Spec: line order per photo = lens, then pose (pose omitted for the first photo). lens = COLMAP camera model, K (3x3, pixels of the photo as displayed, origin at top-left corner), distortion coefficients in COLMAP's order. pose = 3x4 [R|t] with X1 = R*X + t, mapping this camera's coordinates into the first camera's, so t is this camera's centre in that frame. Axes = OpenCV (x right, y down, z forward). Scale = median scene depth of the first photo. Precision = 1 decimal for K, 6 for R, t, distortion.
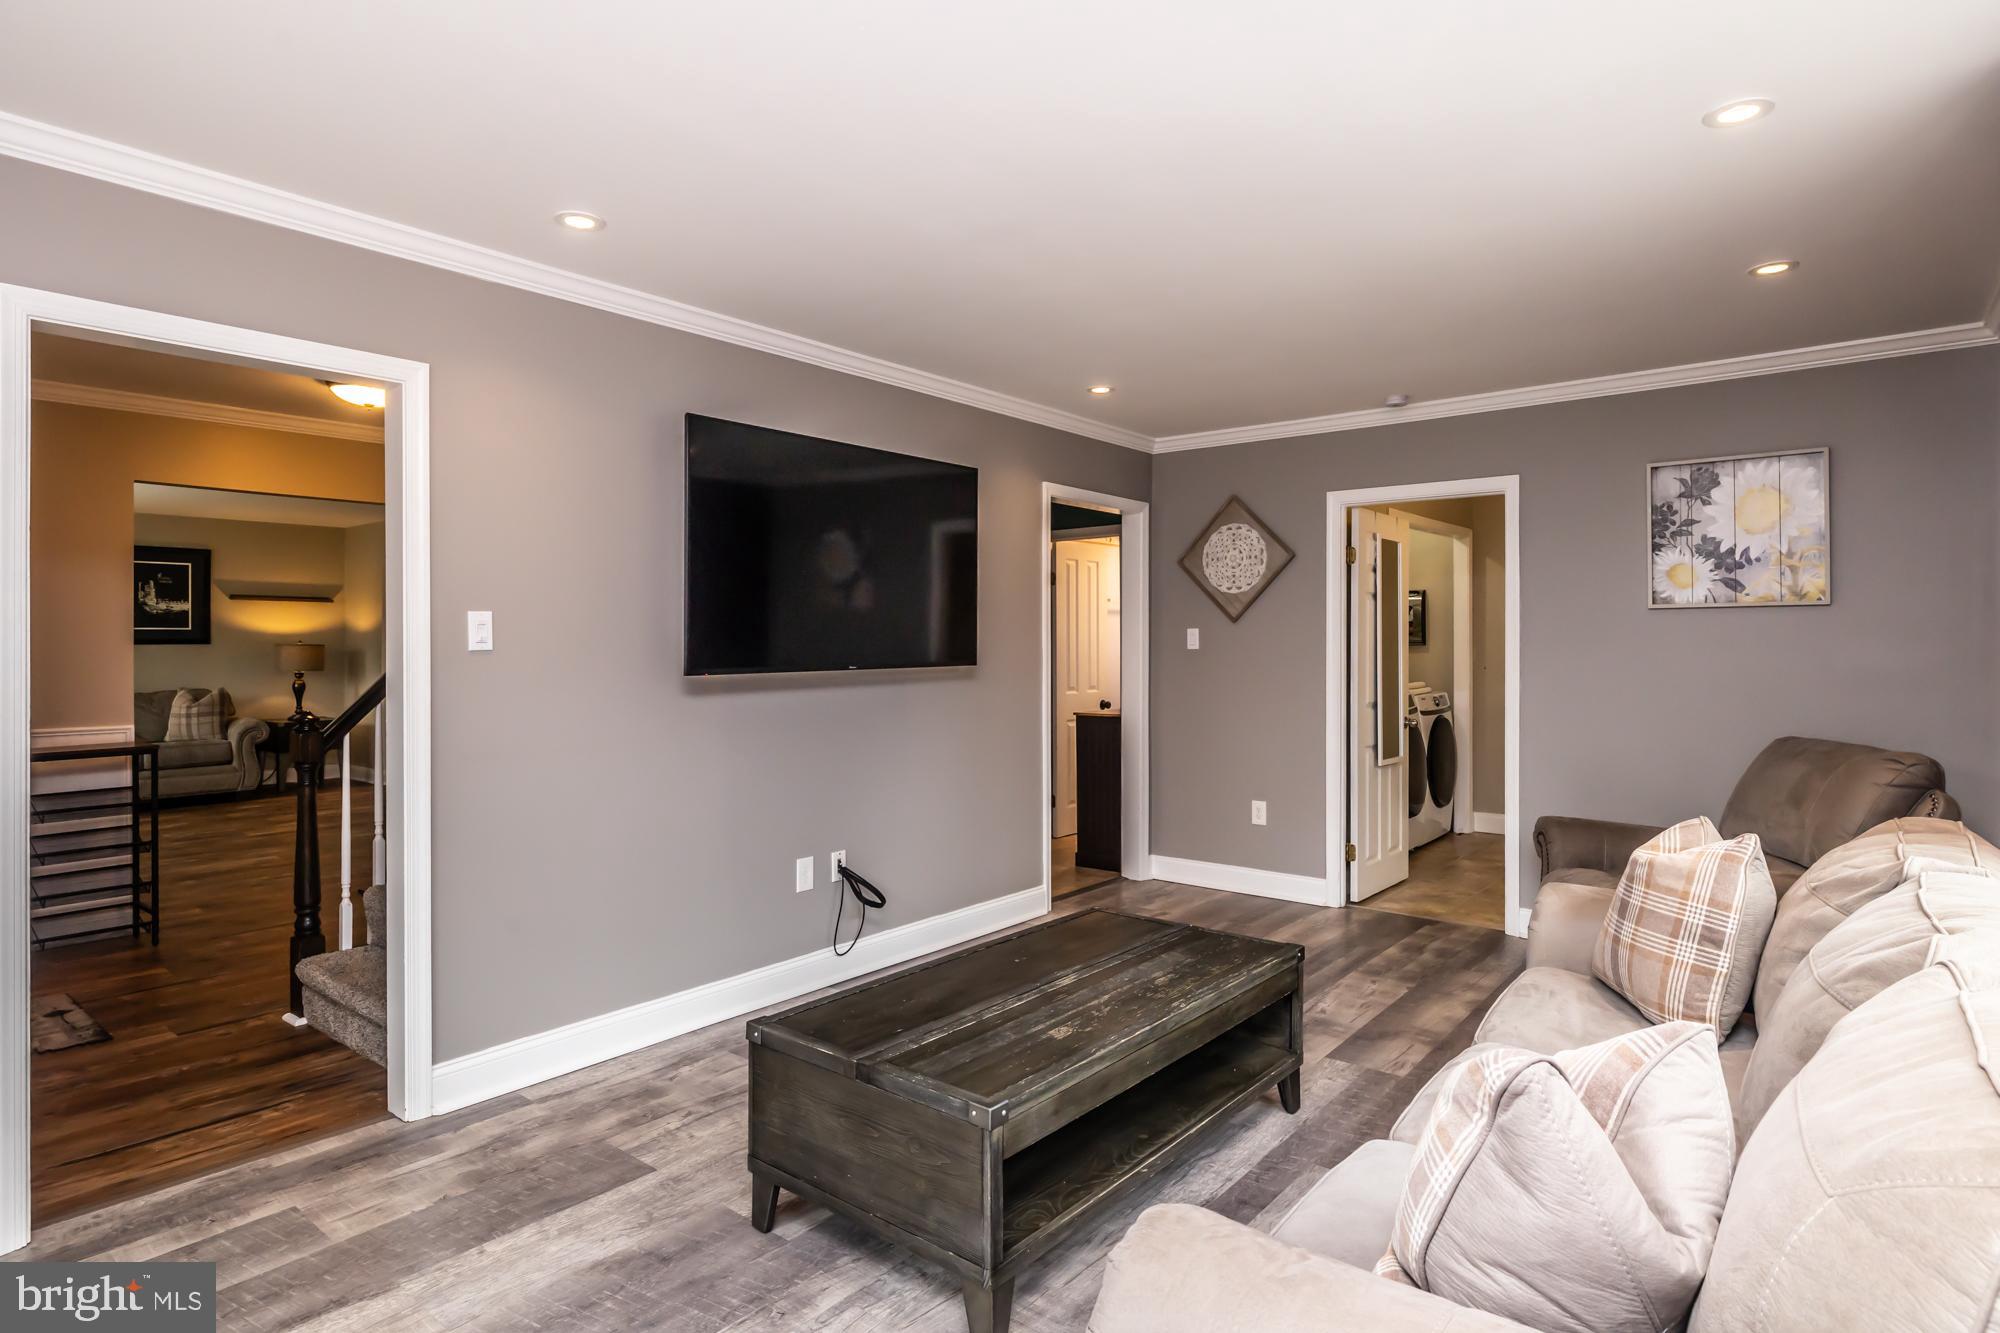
lens RADIAL K [[1044.1, 0, 1001.7], [0, 1044.1, 651.3], [0, 0, 1]] dist [-0.001148, -0.000880]
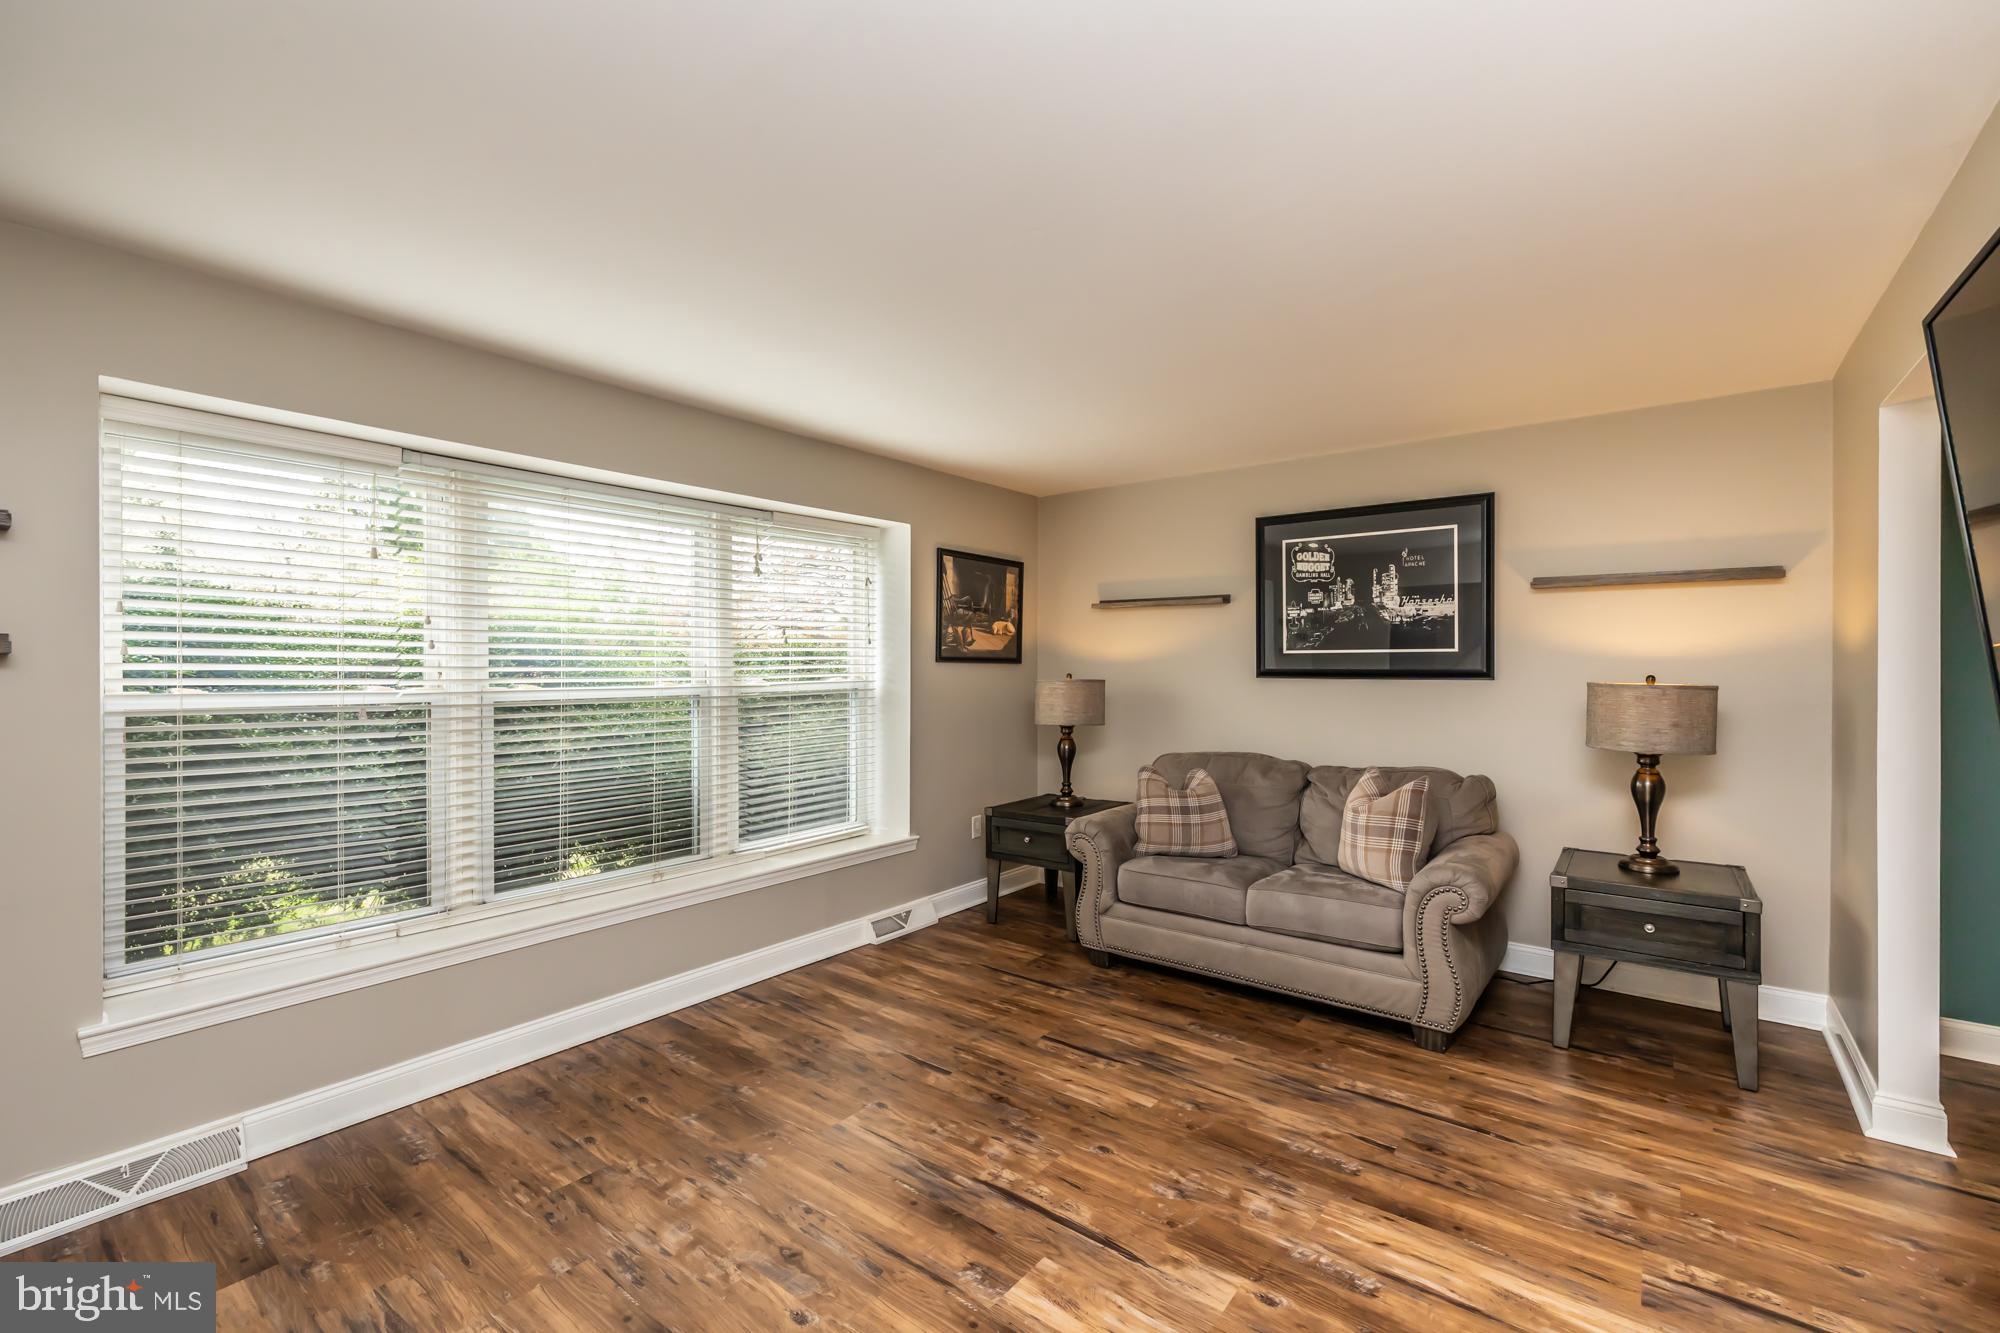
lens RADIAL K [[843.6, 0, 1002.6], [0, 843.6, 664.2], [0, 0, 1]] dist [-0.000603, 0.000580]
pose [[0.038200, 0.001982, -0.999268, -0.368141], [-0.012981, 0.999915, 0.001487, -0.012465], [0.999186, 0.012914, 0.038223, 0.768686]]
